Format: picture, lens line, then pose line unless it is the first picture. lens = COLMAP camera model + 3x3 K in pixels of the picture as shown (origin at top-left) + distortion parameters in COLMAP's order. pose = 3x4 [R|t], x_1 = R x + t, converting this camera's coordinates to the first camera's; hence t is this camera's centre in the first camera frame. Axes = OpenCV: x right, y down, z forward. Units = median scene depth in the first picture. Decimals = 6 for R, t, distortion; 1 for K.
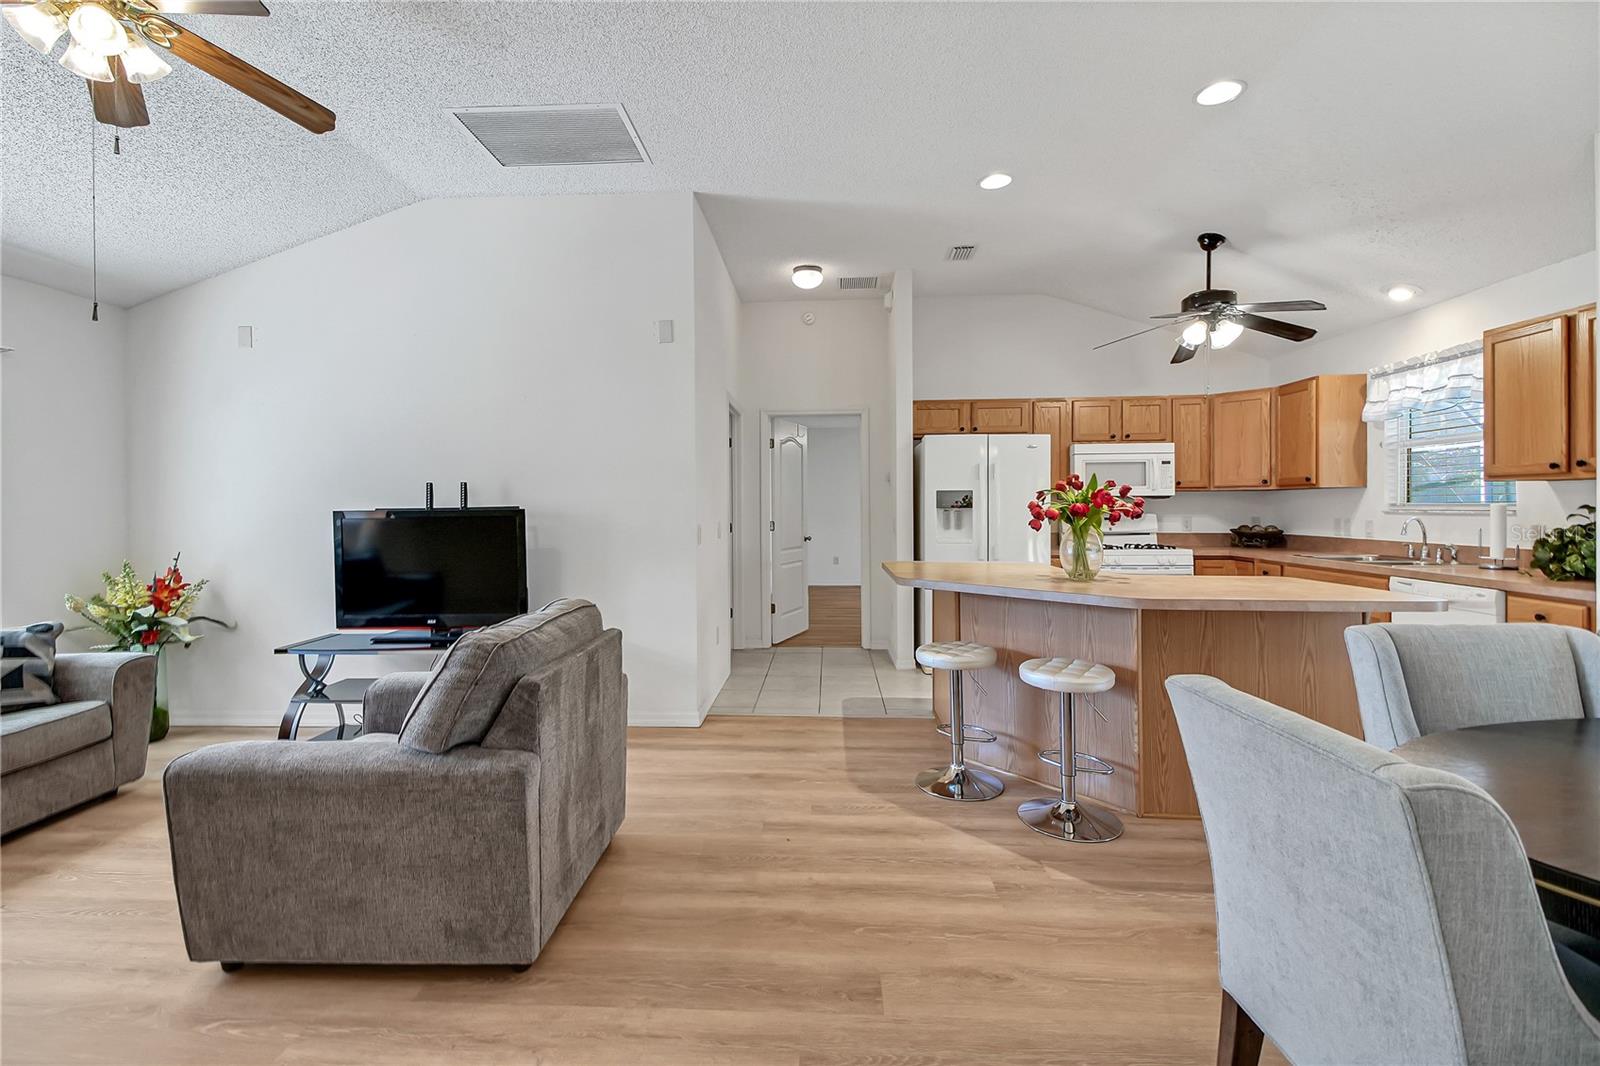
lens RADIAL K [[698.8, 0, 785.6], [0, 698.8, 506.4], [0, 0, 1]] dist [0.053535, -0.024943]
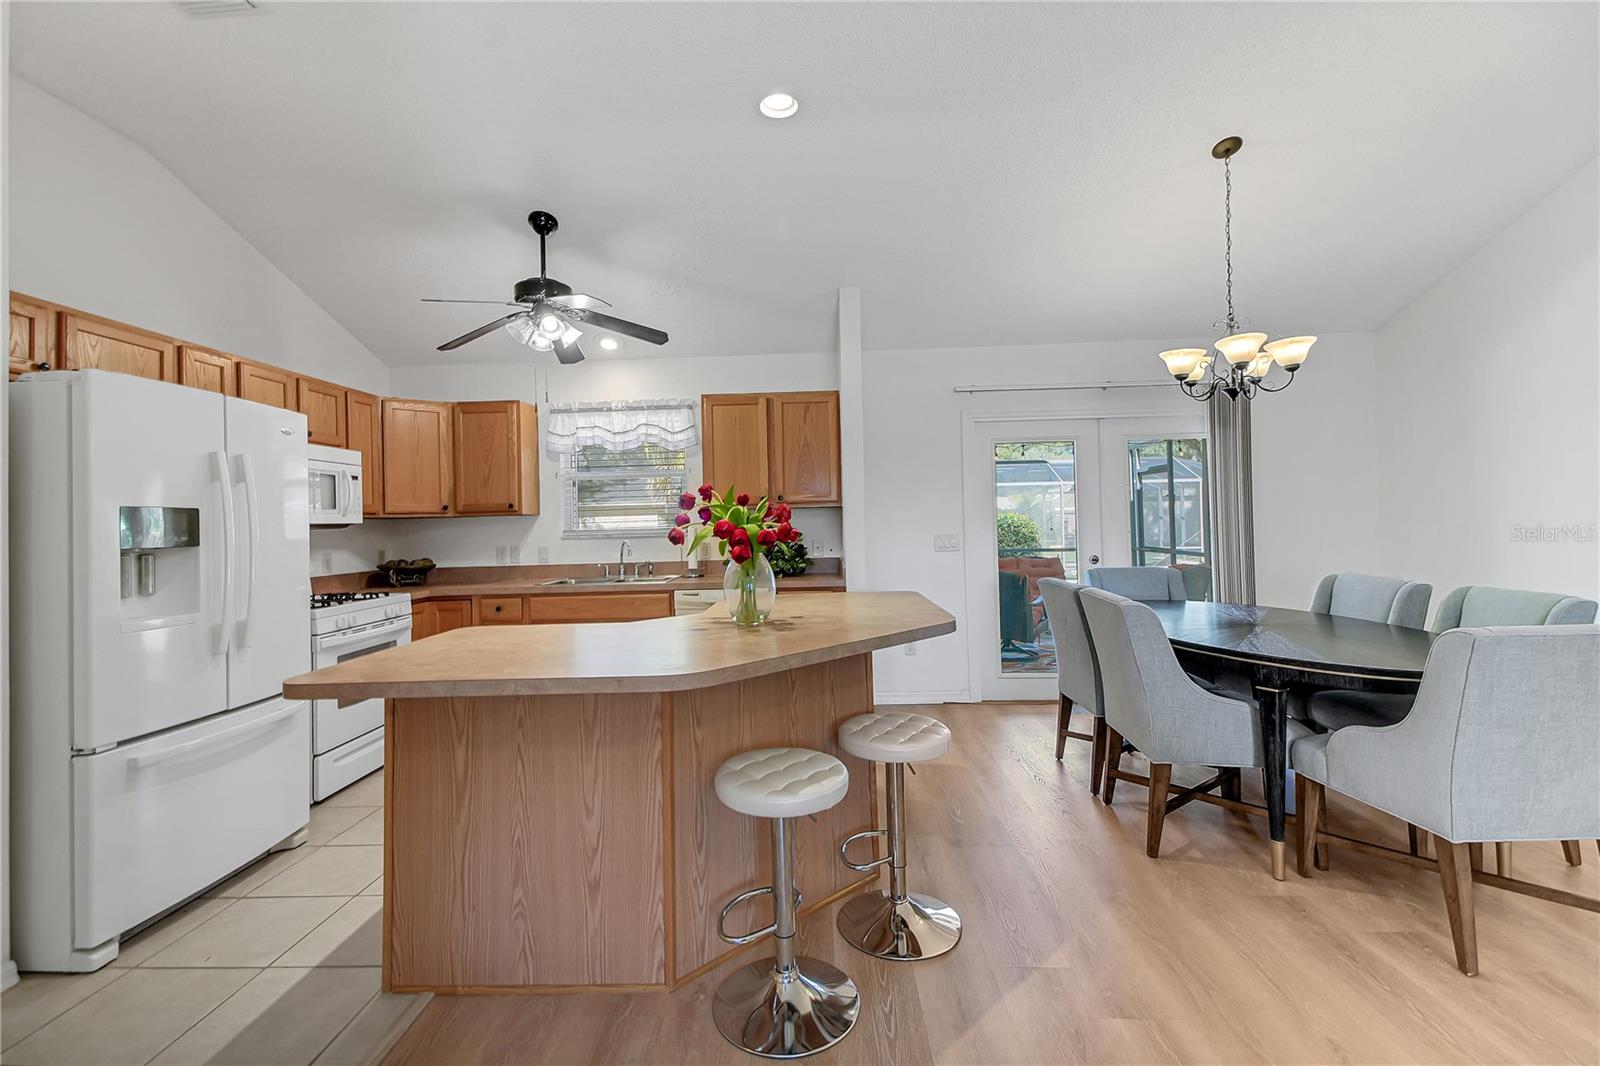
lens RADIAL K [[708.0, 0, 790.8], [0, 708.0, 508.6], [0, 0, 1]] dist [0.050614, -0.023568]
pose [[-0.021219, 0.027139, 0.999406, -0.300156], [0.027728, 0.999263, -0.026546, 0.001823], [-0.999390, 0.027148, -0.021956, 0.837622]]
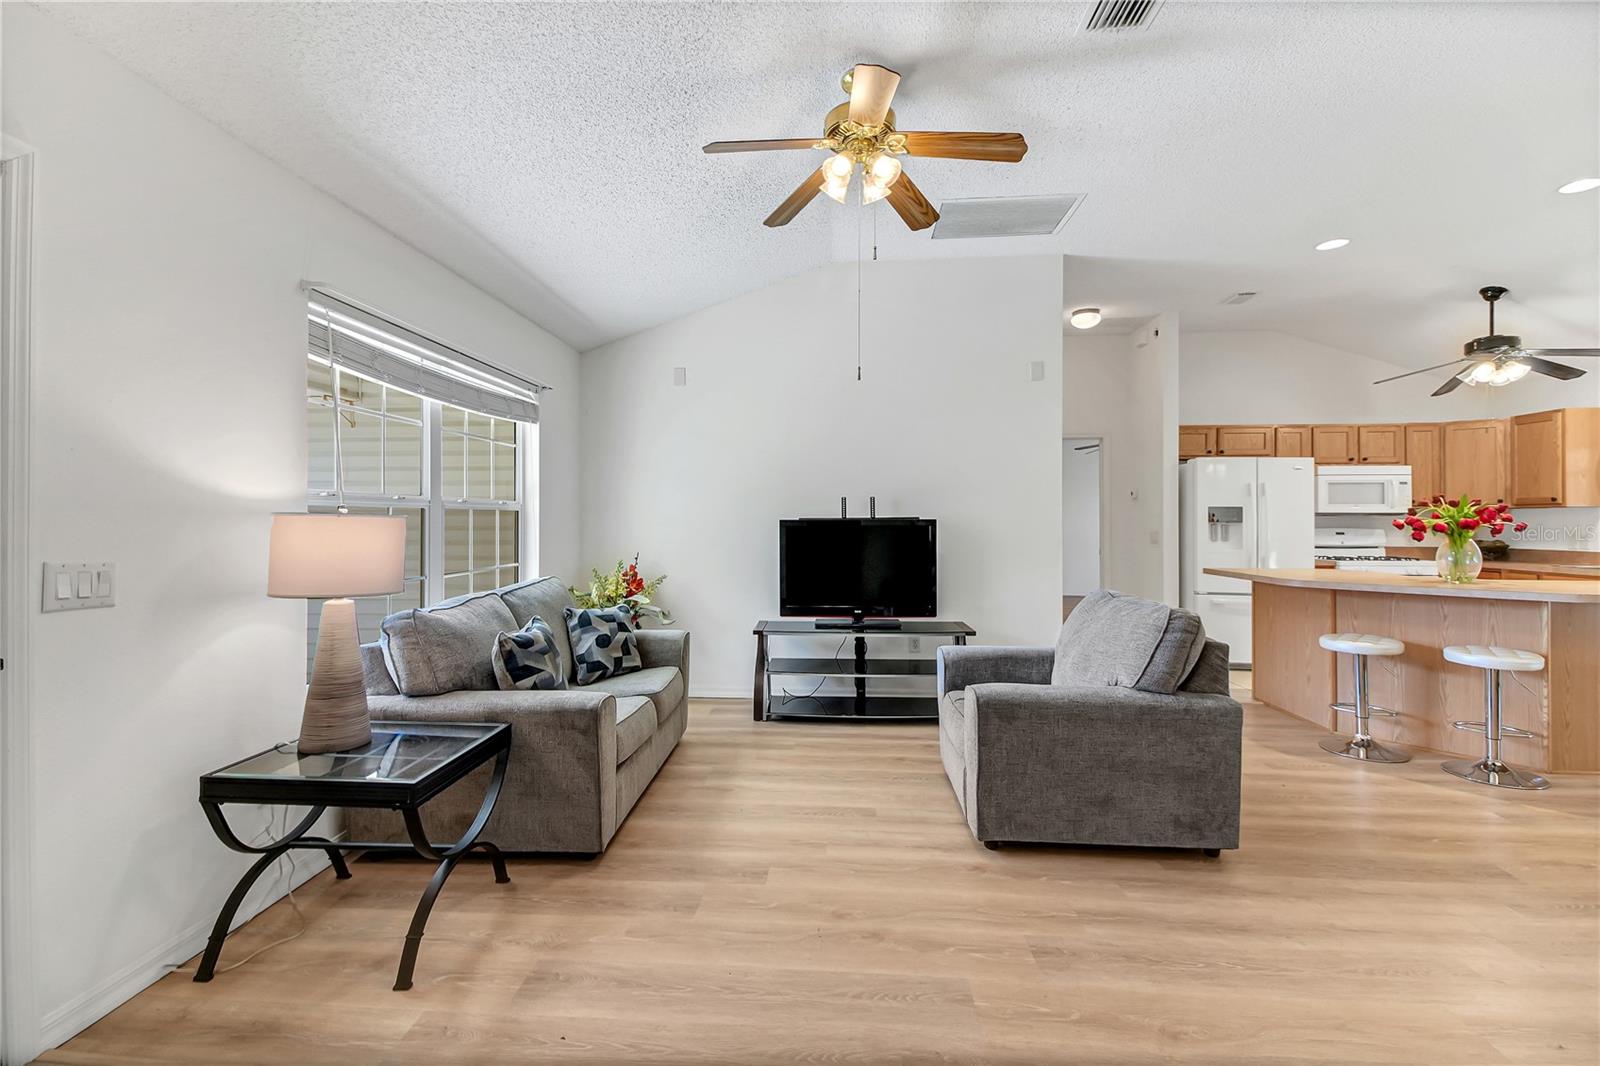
lens RADIAL K [[690.2, 0, 791.0], [0, 690.2, 511.9], [0, 0, 1]] dist [0.047601, -0.021784]
pose [[0.999800, 0.007995, -0.018313, -0.594189], [-0.008241, 0.999877, -0.013362, 0.008940], [0.018204, 0.013511, 0.999743, -0.188528]]
